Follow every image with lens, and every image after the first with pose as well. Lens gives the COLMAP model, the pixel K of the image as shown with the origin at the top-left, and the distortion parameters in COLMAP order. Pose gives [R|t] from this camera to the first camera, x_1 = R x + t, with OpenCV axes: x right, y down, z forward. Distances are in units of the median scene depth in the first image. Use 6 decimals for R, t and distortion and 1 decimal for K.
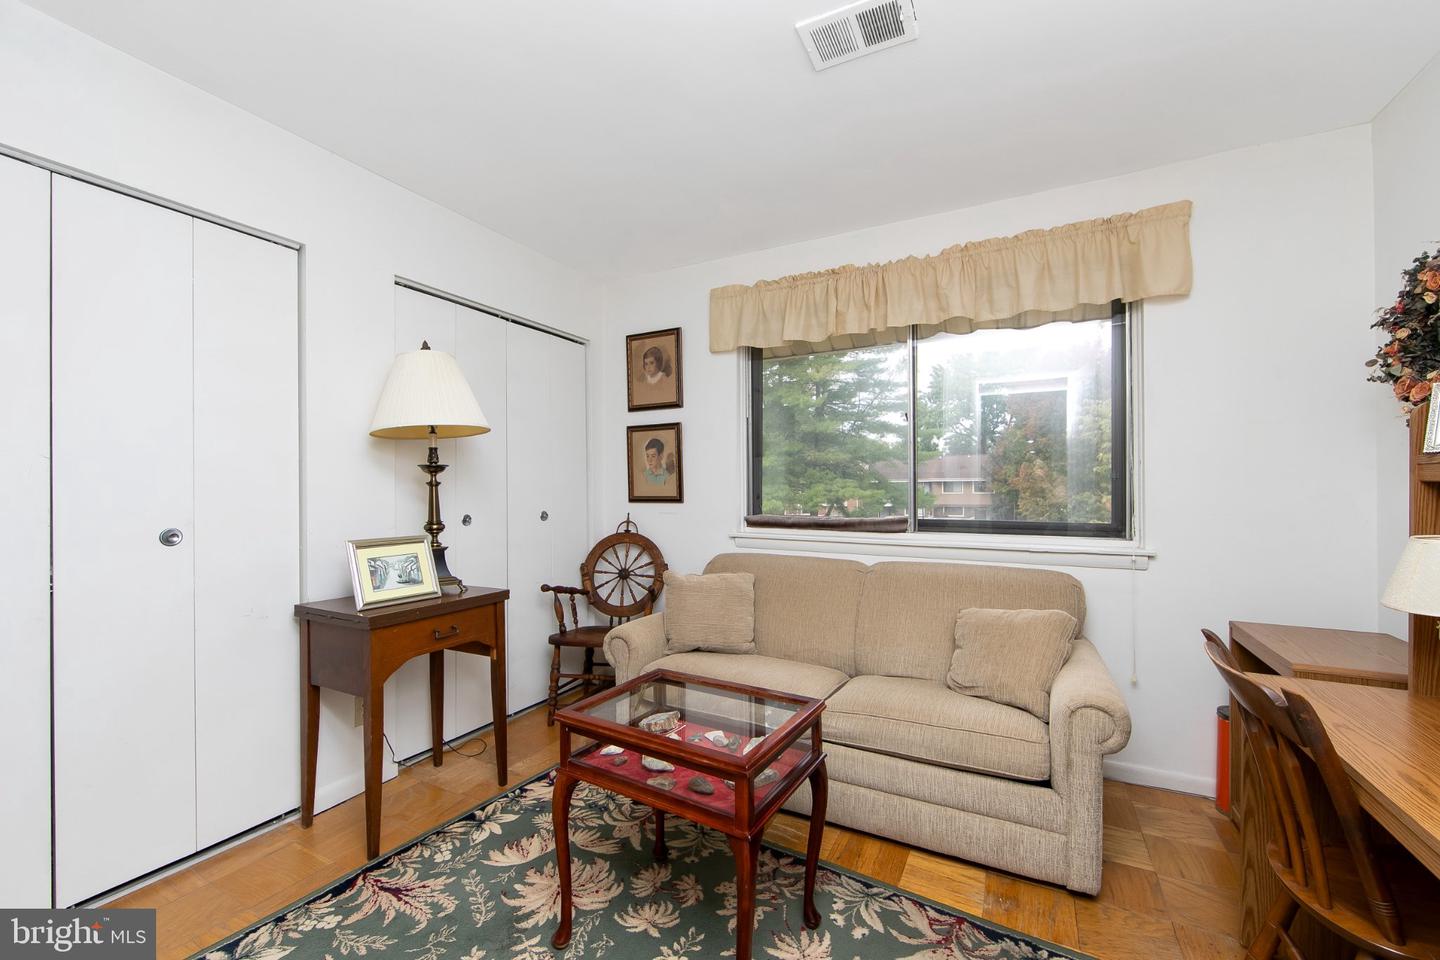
lens RADIAL K [[577.5, 0, 722.7], [0, 577.5, 489.5], [0, 0, 1]] dist [-0.011690, 0.002696]
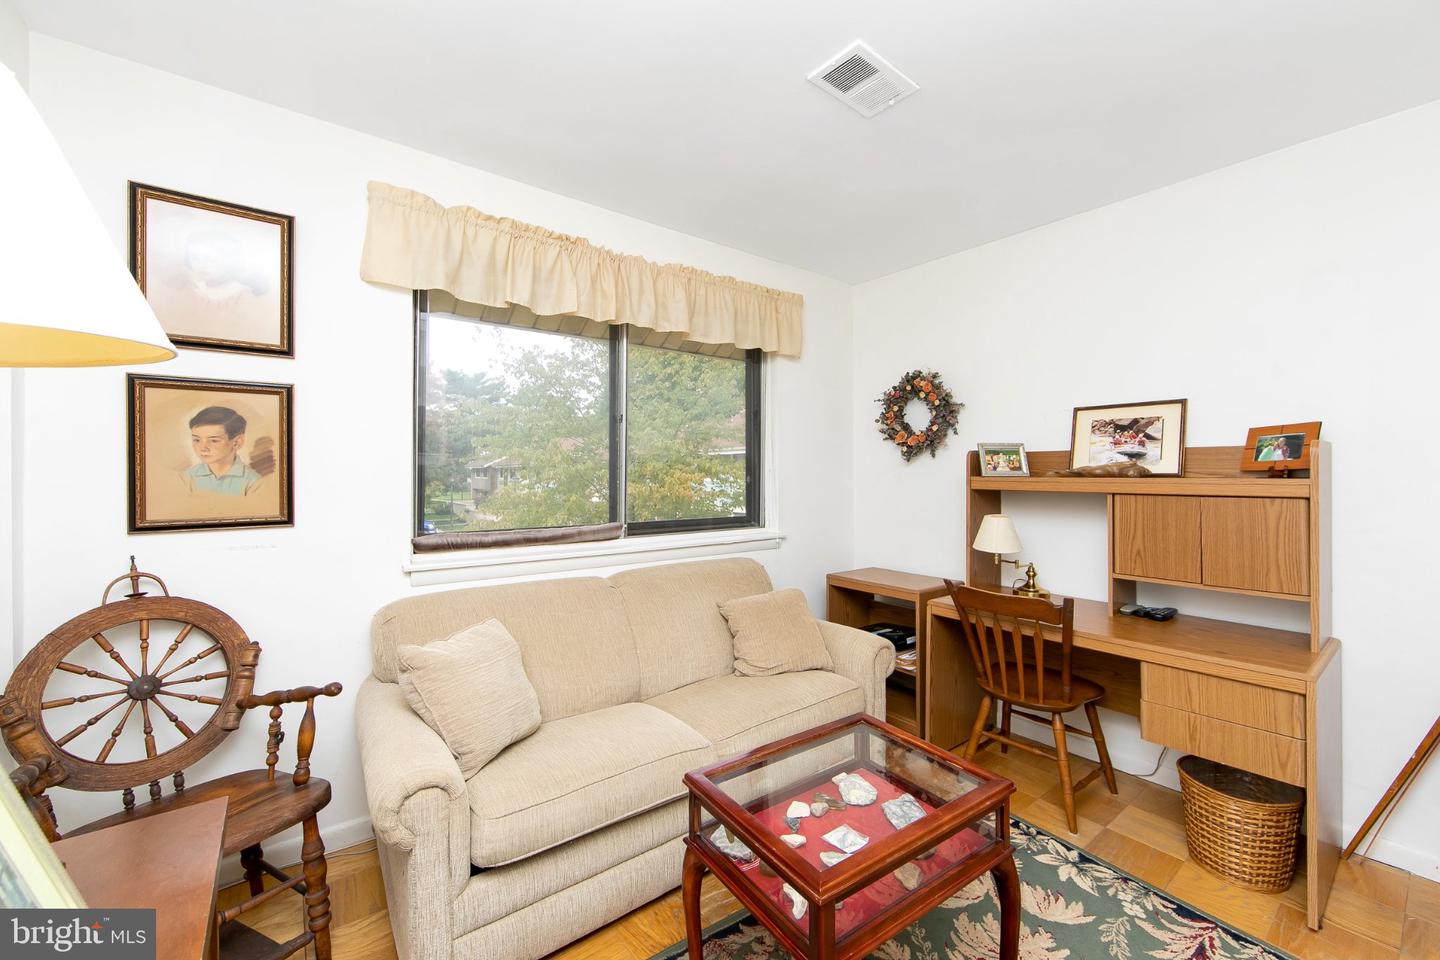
lens RADIAL K [[577.5, 0, 726.8], [0, 577.5, 468.1], [0, 0, 1]] dist [-0.011690, 0.002696]
pose [[0.402651, 0.009560, 0.915304, -0.453988], [0.002319, 0.999932, -0.011464, -0.029472], [-0.915351, 0.006738, 0.402601, 0.419075]]
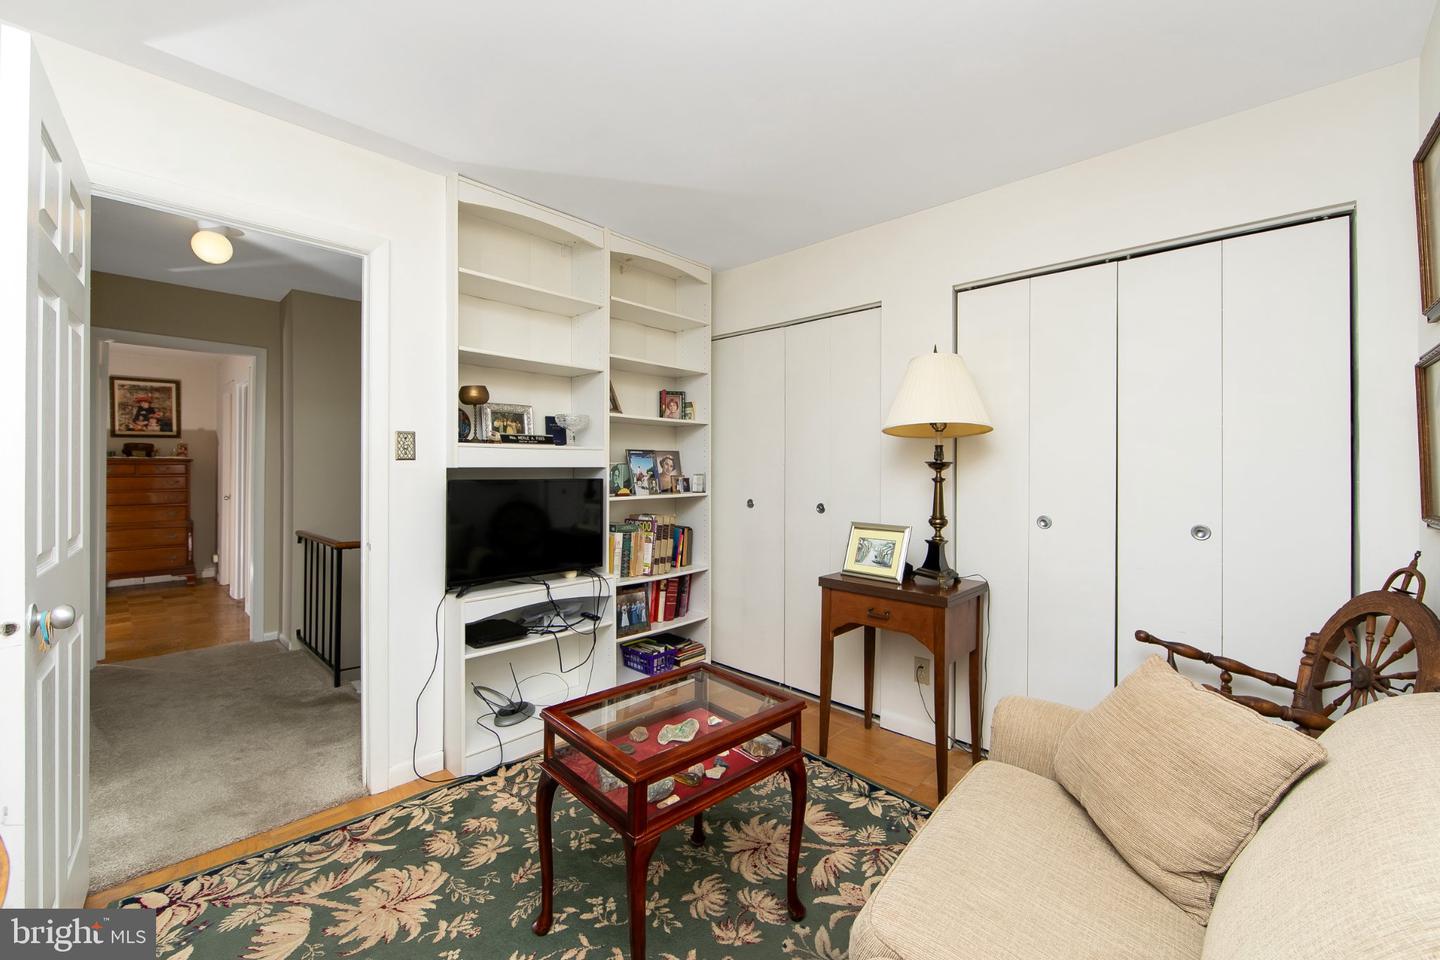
lens RADIAL K [[577.5, 0, 720.6], [0, 577.5, 470.1], [0, 0, 1]] dist [-0.011690, 0.002696]
pose [[-0.277761, 0.003566, -0.960644, 0.465127], [-0.008081, 0.999949, 0.006048, -0.023646], [0.960616, 0.009443, -0.277718, 0.694926]]
